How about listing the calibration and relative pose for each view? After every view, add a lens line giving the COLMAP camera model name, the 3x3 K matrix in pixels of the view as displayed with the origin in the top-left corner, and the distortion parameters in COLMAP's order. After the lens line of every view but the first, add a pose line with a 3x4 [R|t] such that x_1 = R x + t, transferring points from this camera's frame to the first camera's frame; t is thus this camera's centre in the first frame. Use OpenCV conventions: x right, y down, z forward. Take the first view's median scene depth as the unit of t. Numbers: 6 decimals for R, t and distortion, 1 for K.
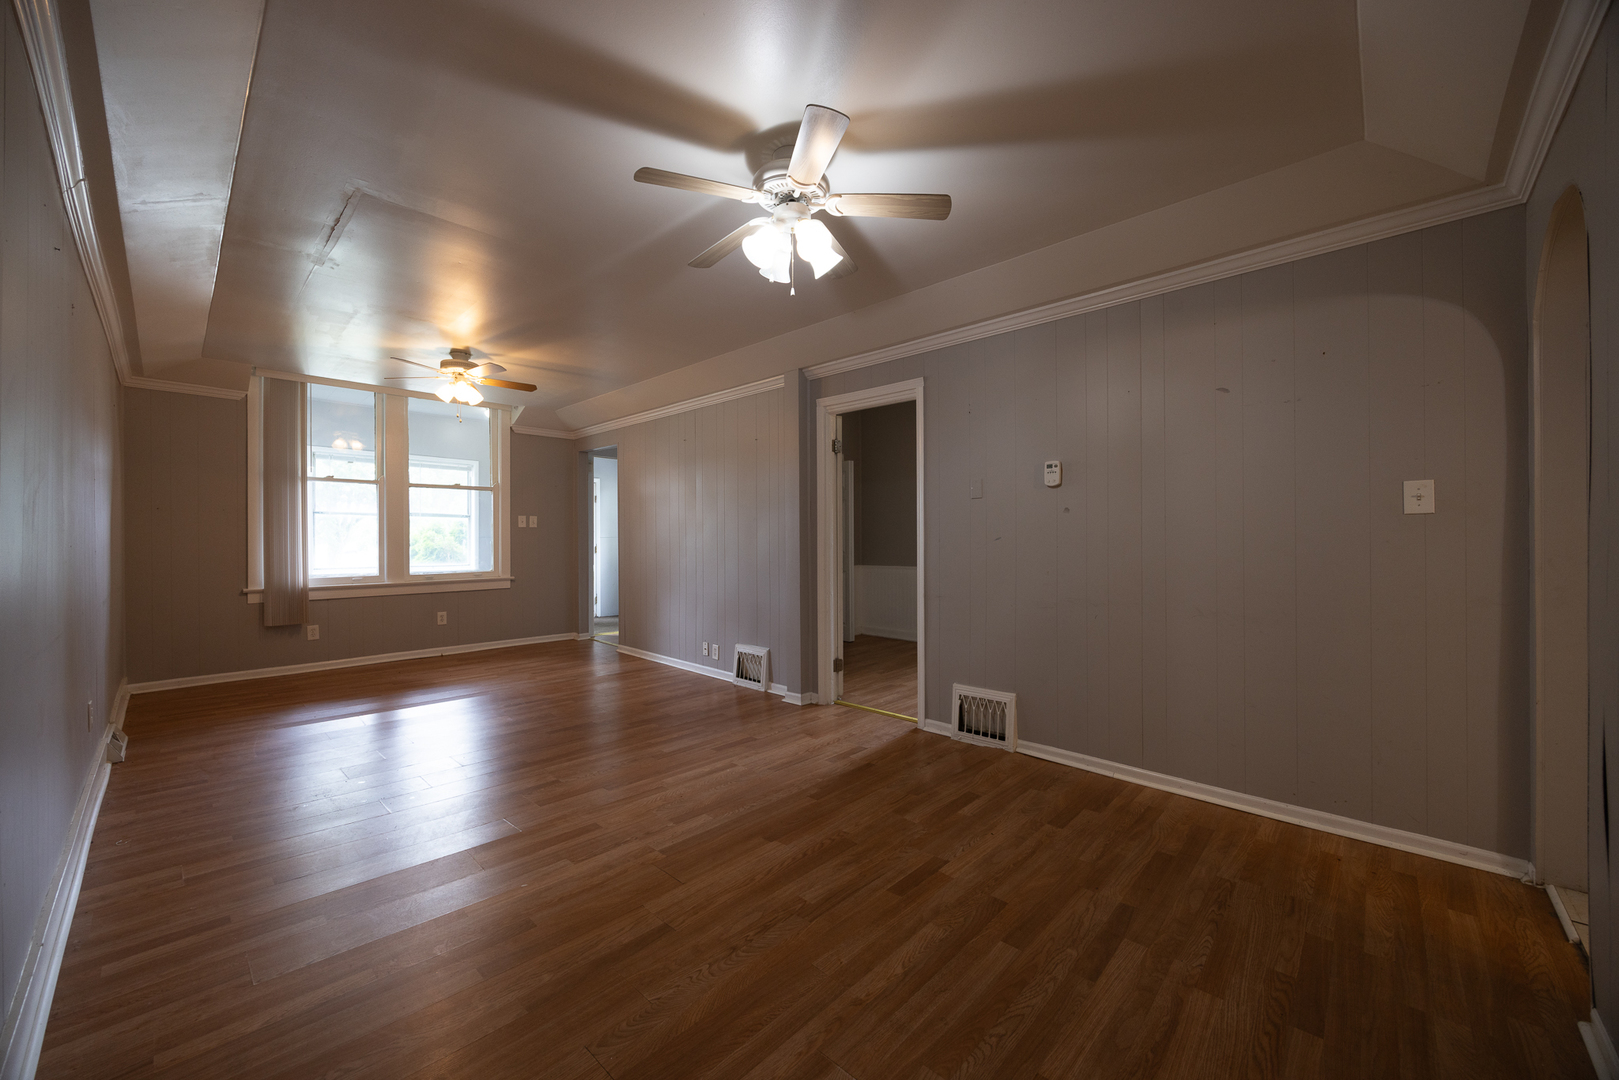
lens RADIAL K [[612.7, 0, 803.7], [0, 612.7, 544.5], [0, 0, 1]] dist [0.000475, 0.000025]
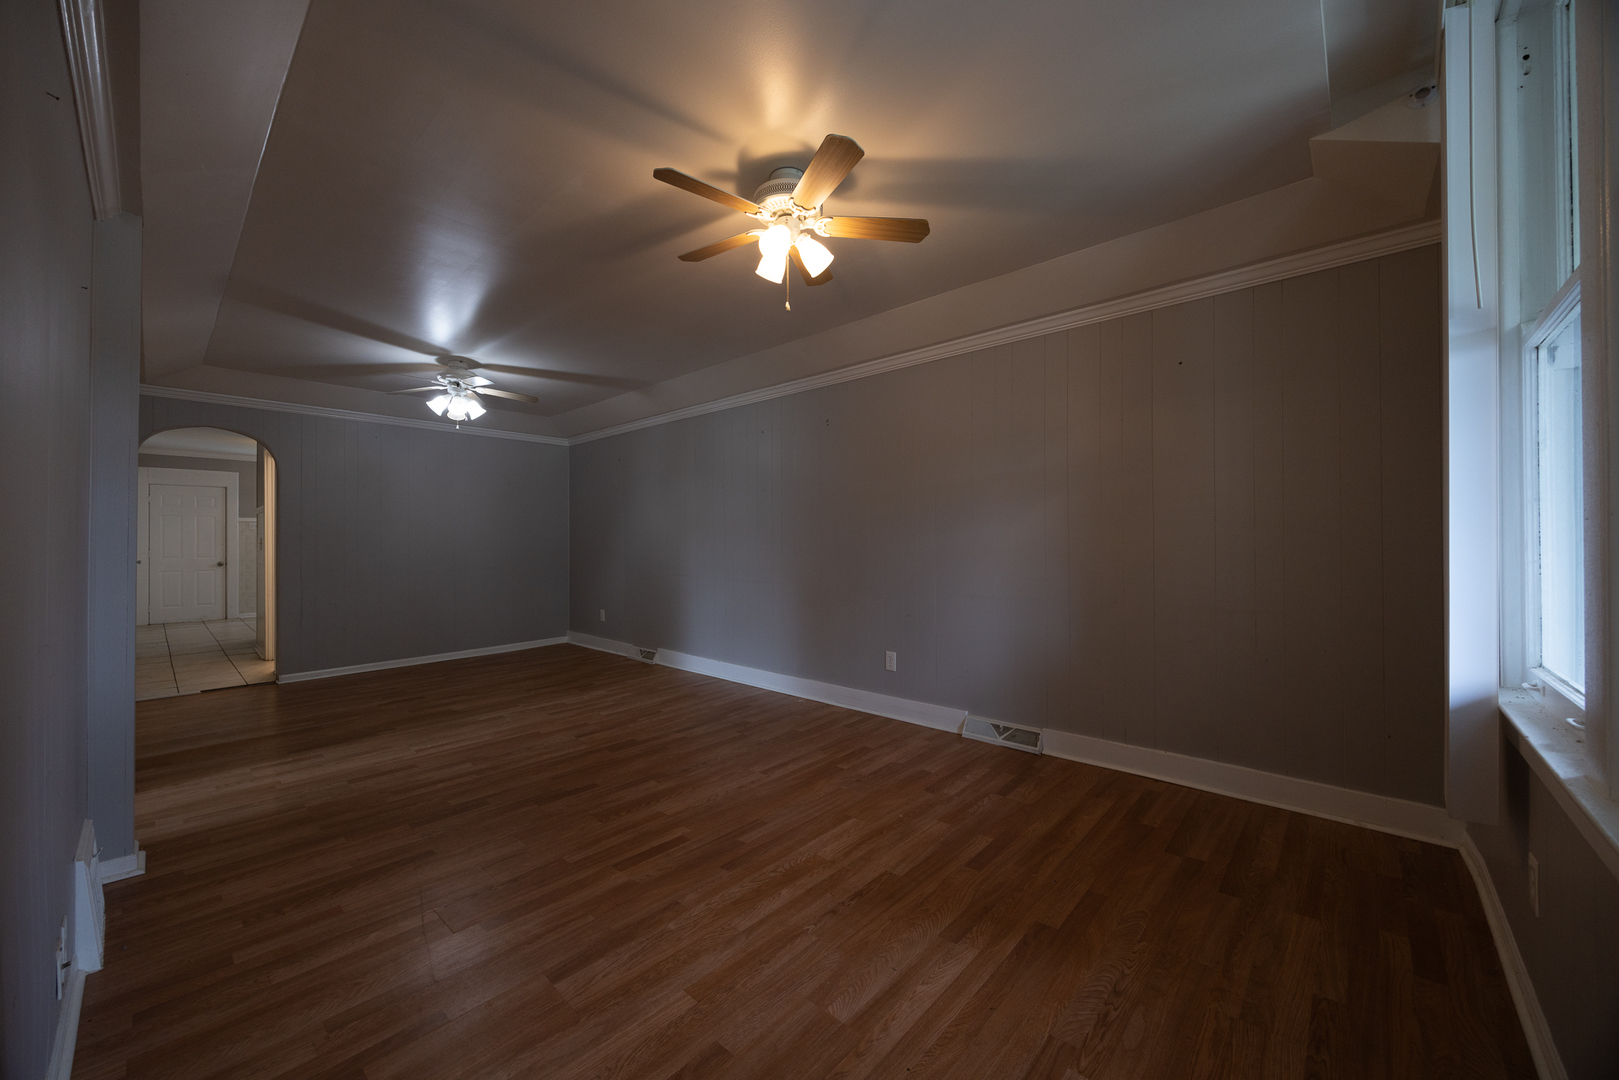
lens RADIAL K [[612.7, 0, 810.3], [0, 612.7, 540.6], [0, 0, 1]] dist [0.000475, 0.000025]
pose [[-0.999612, 0.005673, -0.027271, -0.789475], [0.005787, 0.999975, -0.004104, -0.010324], [0.027247, -0.004260, -0.999620, 2.115416]]
